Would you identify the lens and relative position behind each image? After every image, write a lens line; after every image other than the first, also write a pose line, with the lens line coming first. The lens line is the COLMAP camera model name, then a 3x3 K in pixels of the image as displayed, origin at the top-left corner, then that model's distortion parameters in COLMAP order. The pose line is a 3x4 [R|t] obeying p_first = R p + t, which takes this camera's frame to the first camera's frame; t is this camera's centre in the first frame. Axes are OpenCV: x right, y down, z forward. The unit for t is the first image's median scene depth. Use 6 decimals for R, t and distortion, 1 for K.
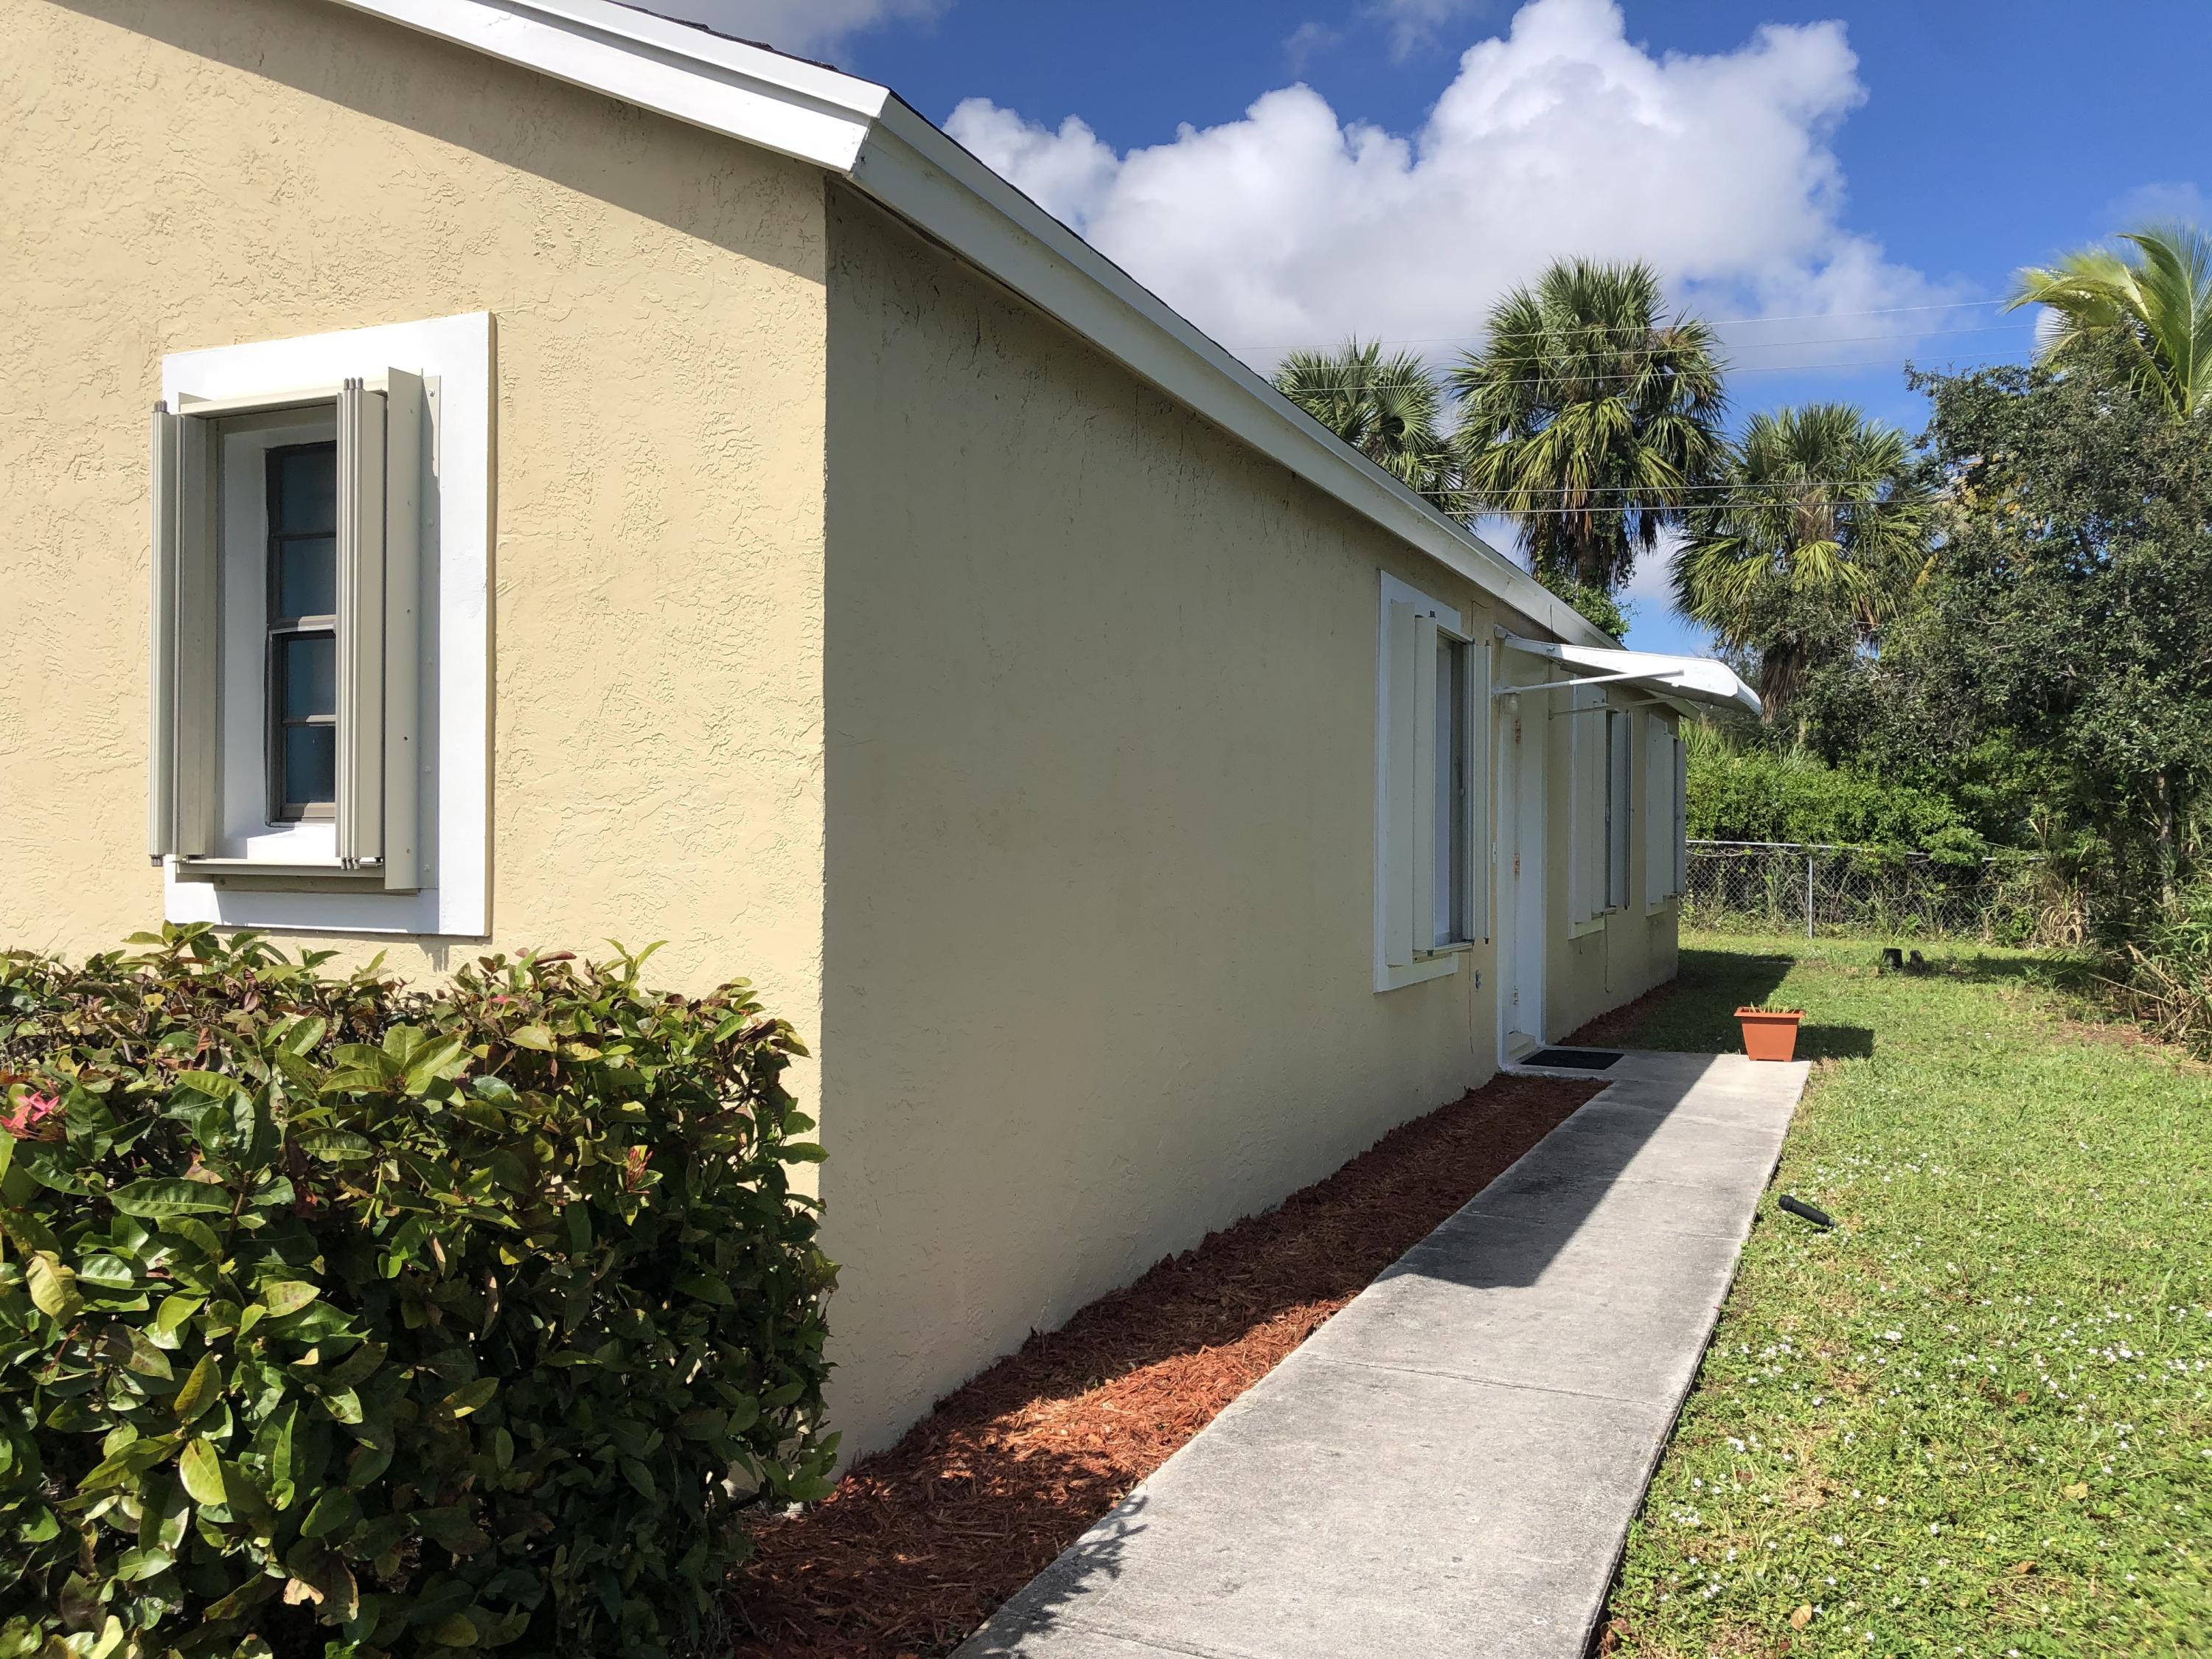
lens RADIAL K [[1761.5, 0, 1171.8], [0, 1761.5, 833.2], [0, 0, 1]] dist [0.006030, -0.006902]
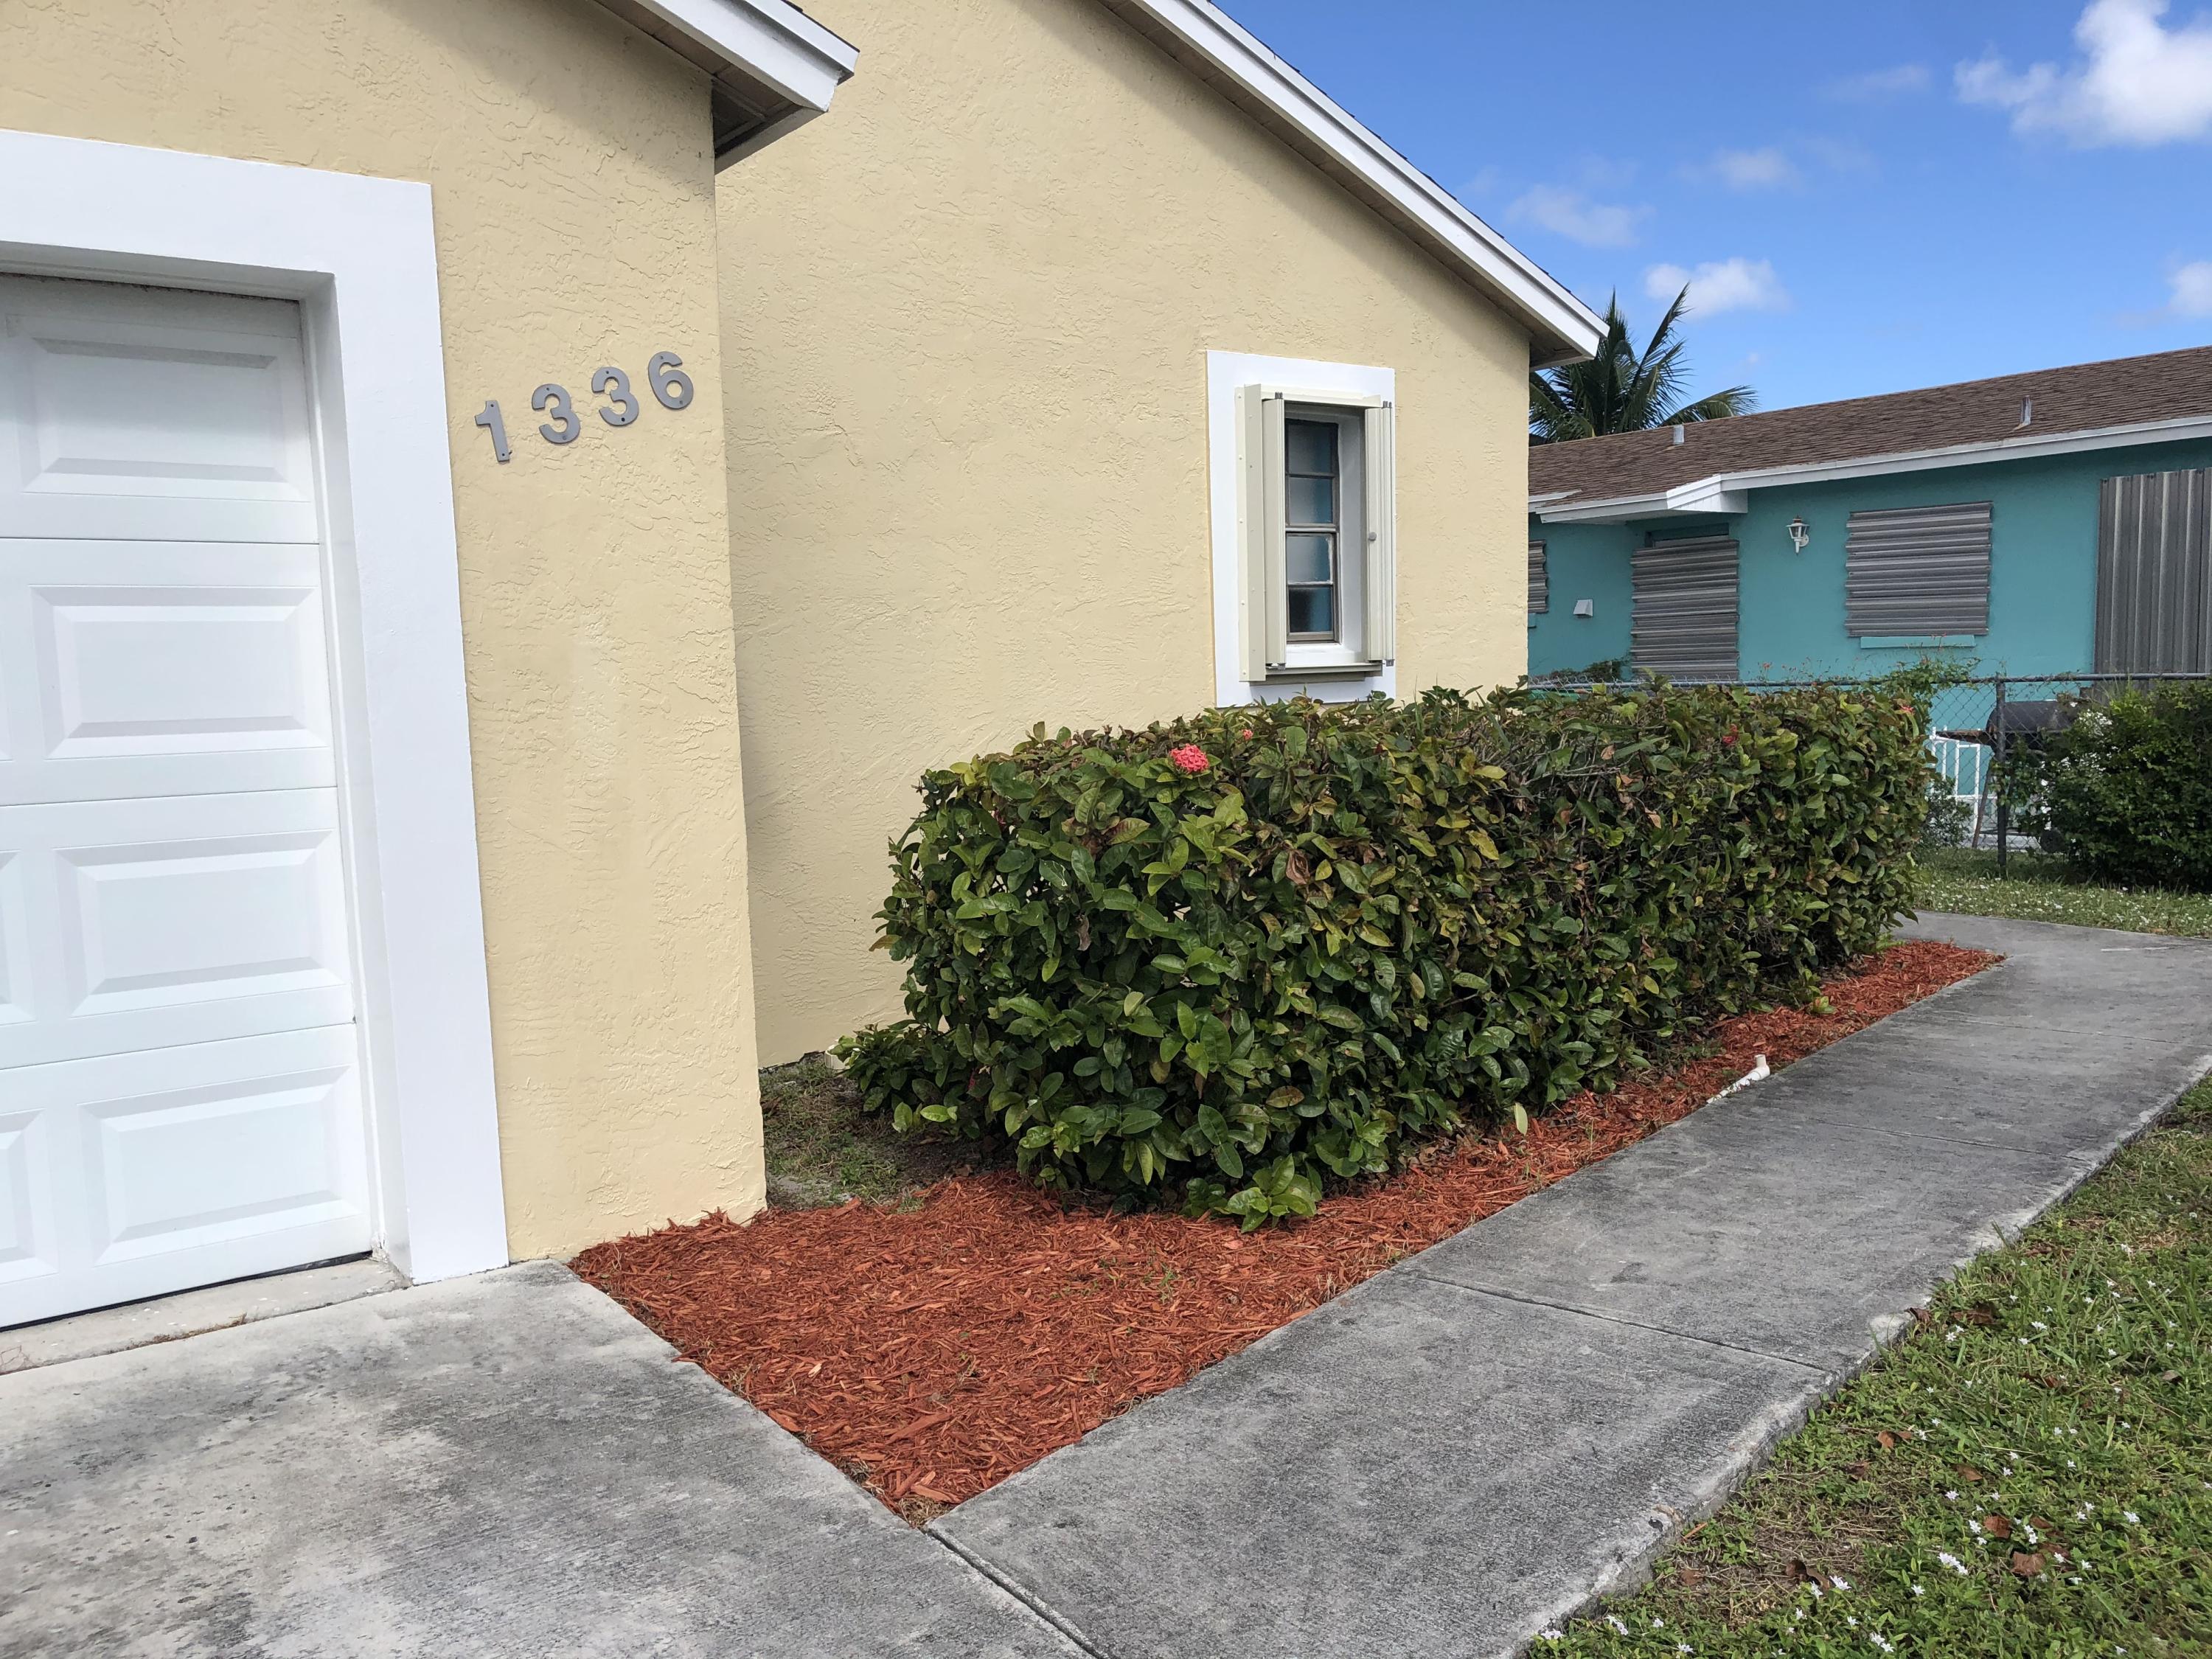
lens RADIAL K [[1796.4, 0, 1126.6], [0, 1796.4, 858.4], [0, 0, 1]] dist [0.099761, -0.169614]
pose [[0.521793, -0.110989, 0.845821, -1.006888], [0.029831, 0.993268, 0.111935, 0.000979], [-0.852550, -0.033176, 0.521591, 0.092736]]
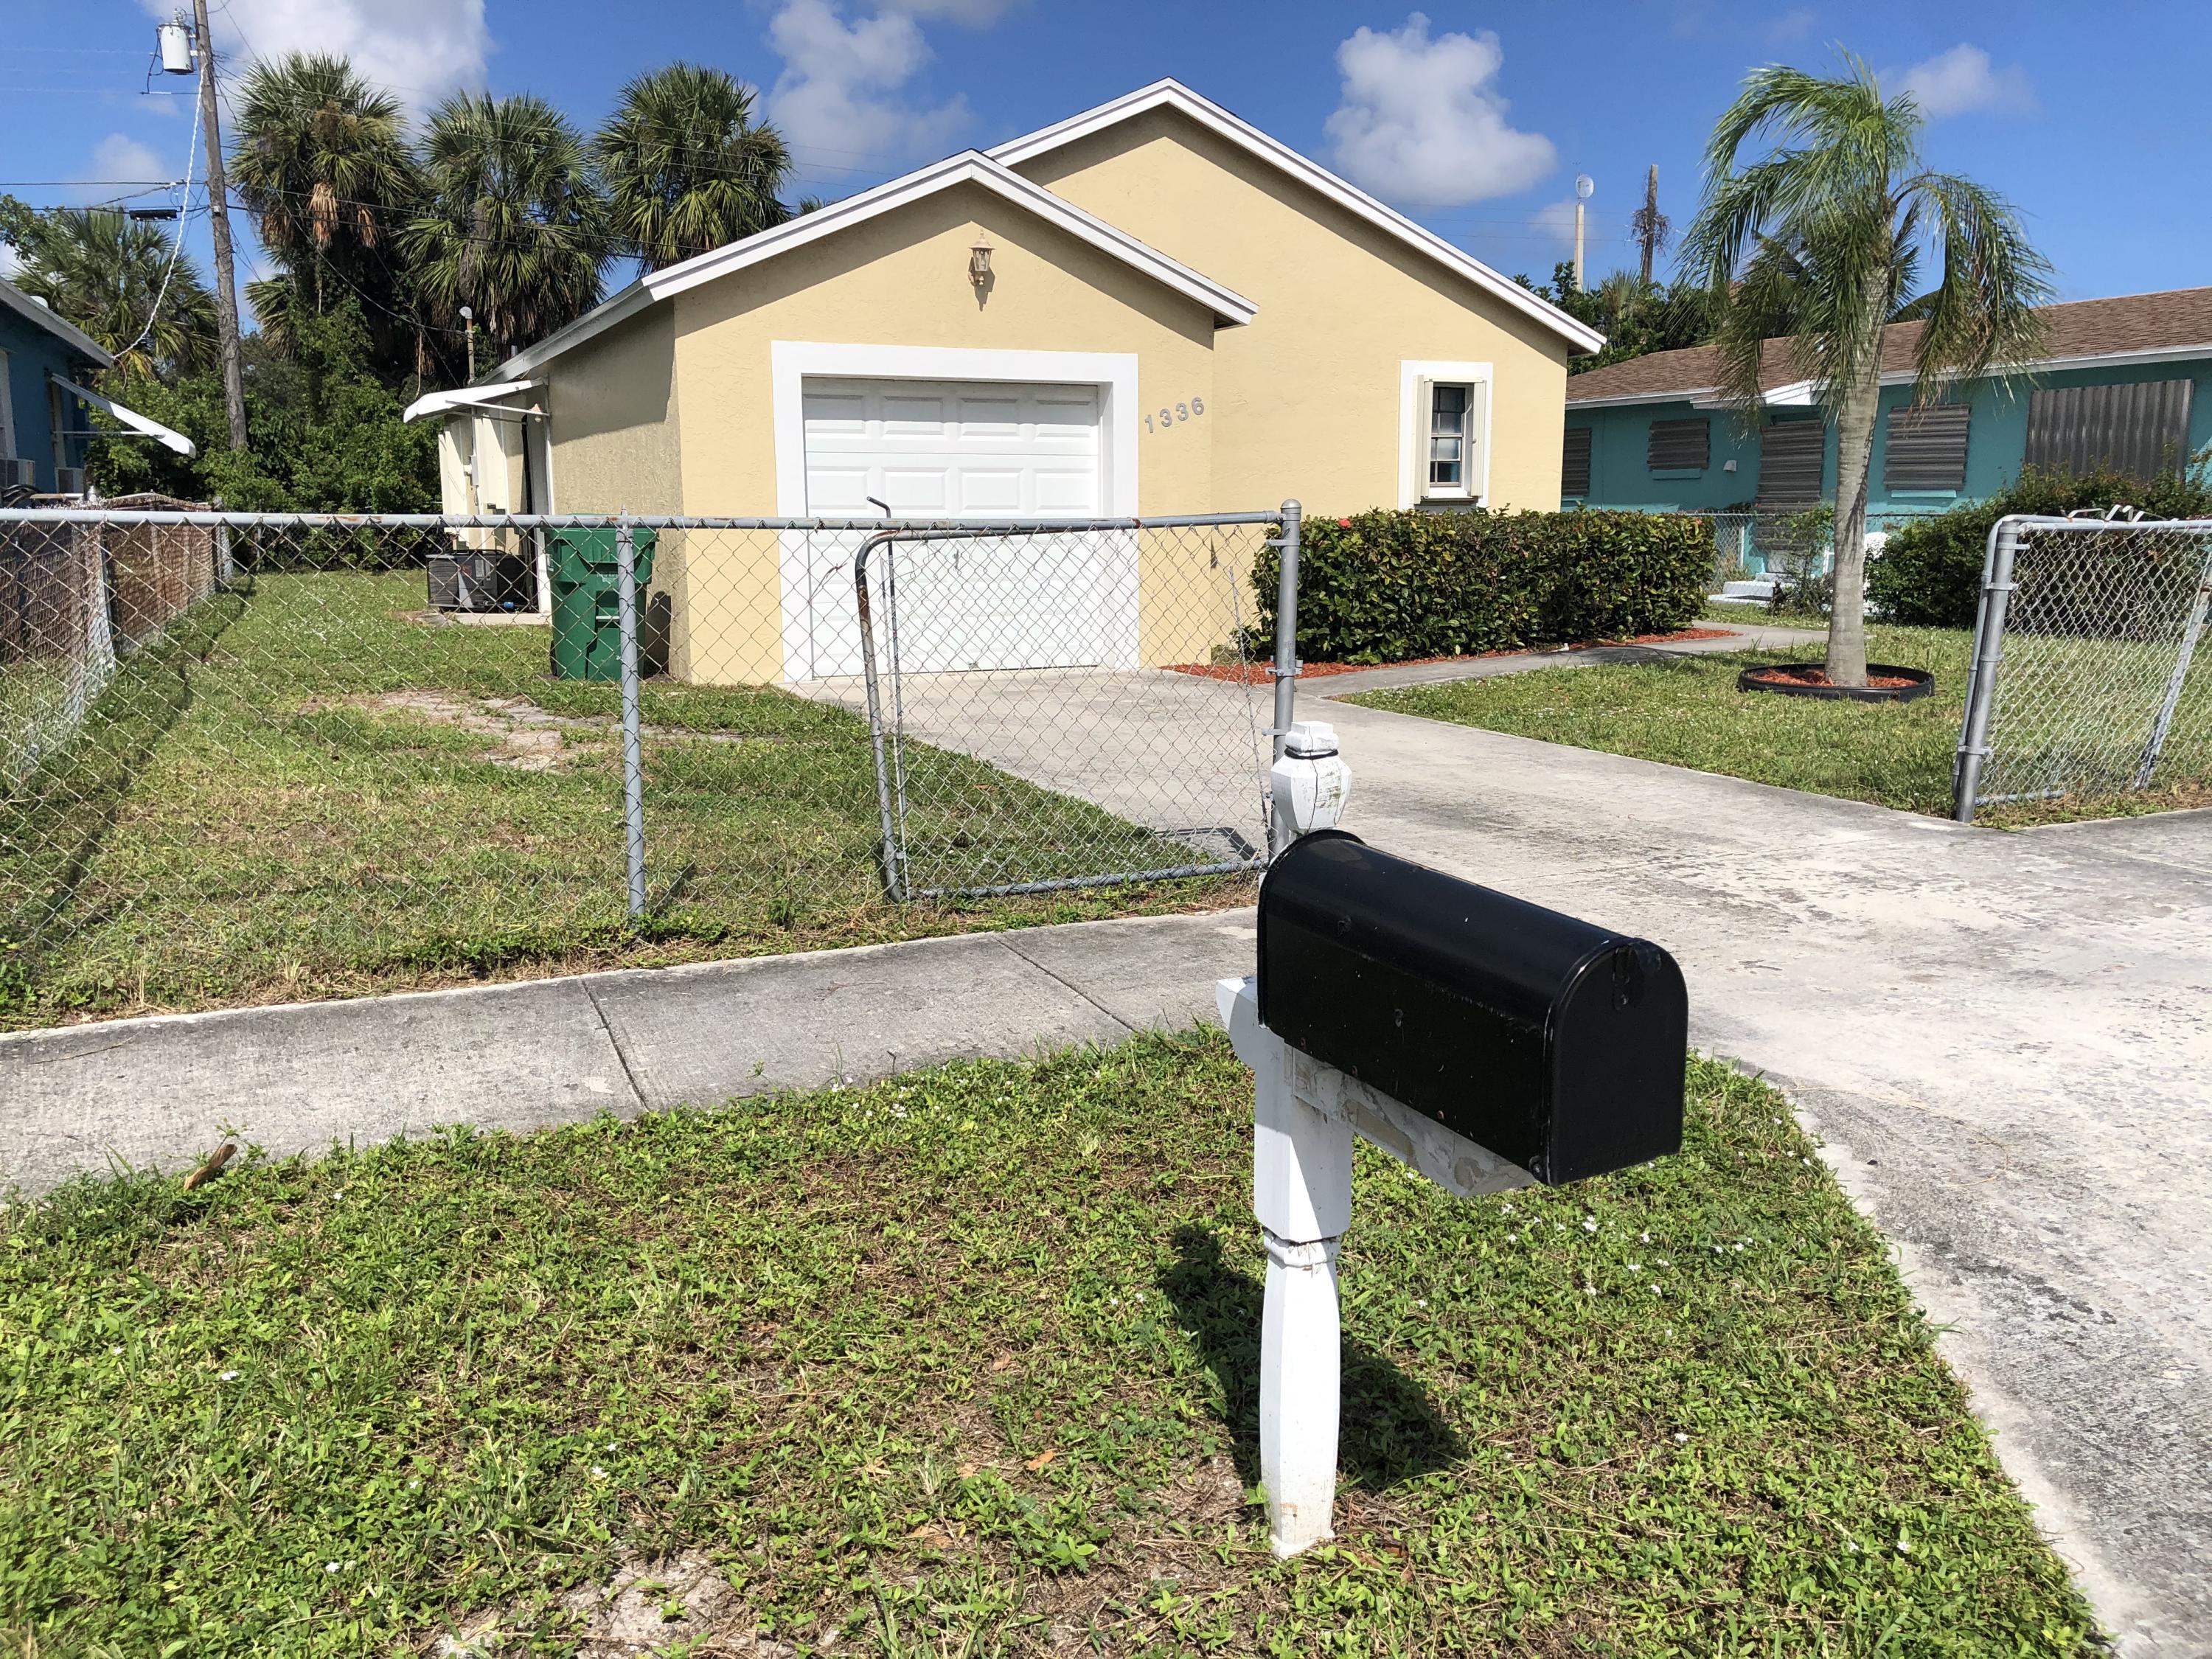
lens RADIAL K [[1801.3, 0, 1106.0], [0, 1801.3, 829.5], [0, 0, 1]] dist [0.025315, -0.018328]
pose [[0.693275, -0.137059, 0.707520, -1.894702], [0.007724, 0.983105, 0.182877, 0.001899], [-0.720631, -0.121319, 0.682621, -0.634035]]
